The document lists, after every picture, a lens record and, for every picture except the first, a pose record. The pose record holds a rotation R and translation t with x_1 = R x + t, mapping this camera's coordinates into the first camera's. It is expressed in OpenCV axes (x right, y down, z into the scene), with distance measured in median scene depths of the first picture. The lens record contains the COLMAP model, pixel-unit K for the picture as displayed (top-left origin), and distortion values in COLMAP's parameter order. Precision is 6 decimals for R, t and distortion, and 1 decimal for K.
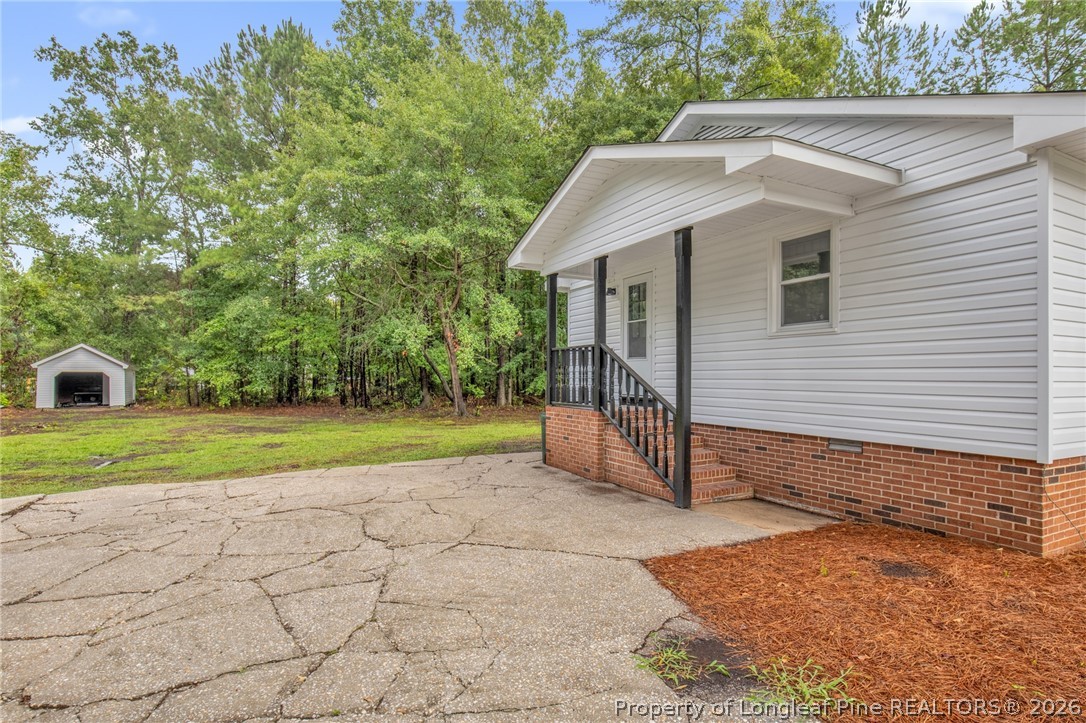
lens RADIAL K [[499.1, 0, 547.8], [0, 499.1, 366.5], [0, 0, 1]] dist [-0.022106, 0.000072]
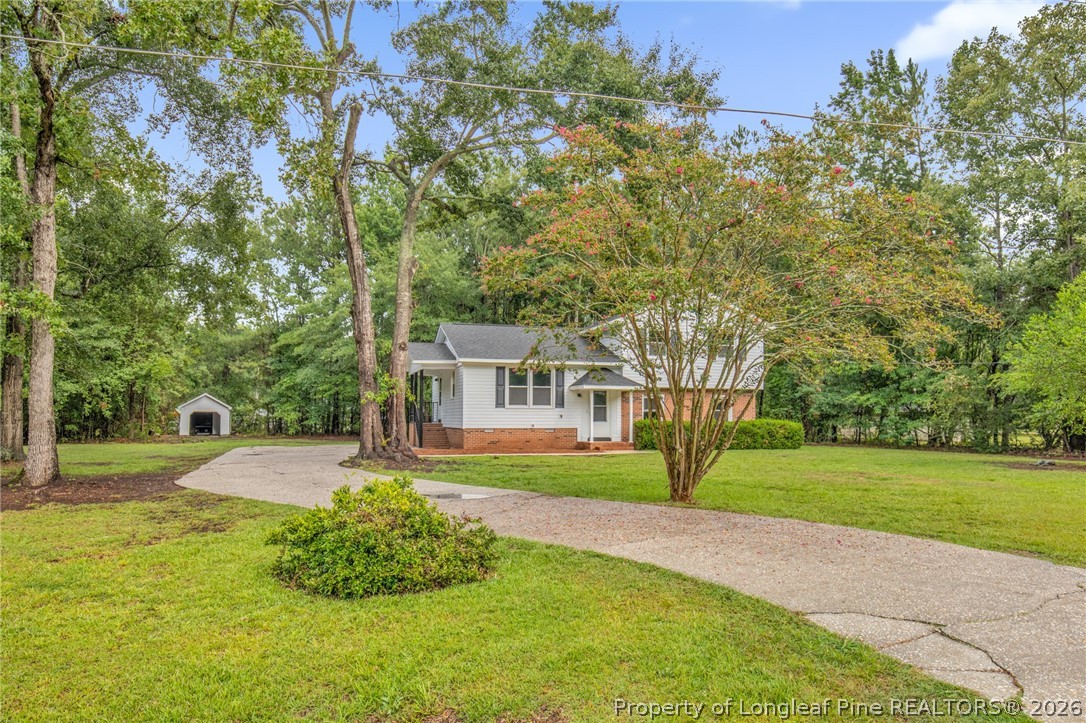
lens RADIAL K [[631.5, 0, 543.9], [0, 631.5, 376.9], [0, 0, 1]] dist [-0.063473, 0.032777]
pose [[0.984916, -0.008794, -0.172810, 0.426409], [0.000693, 0.998900, -0.046878, -0.005607], [0.173032, 0.046051, 0.983839, -0.737135]]
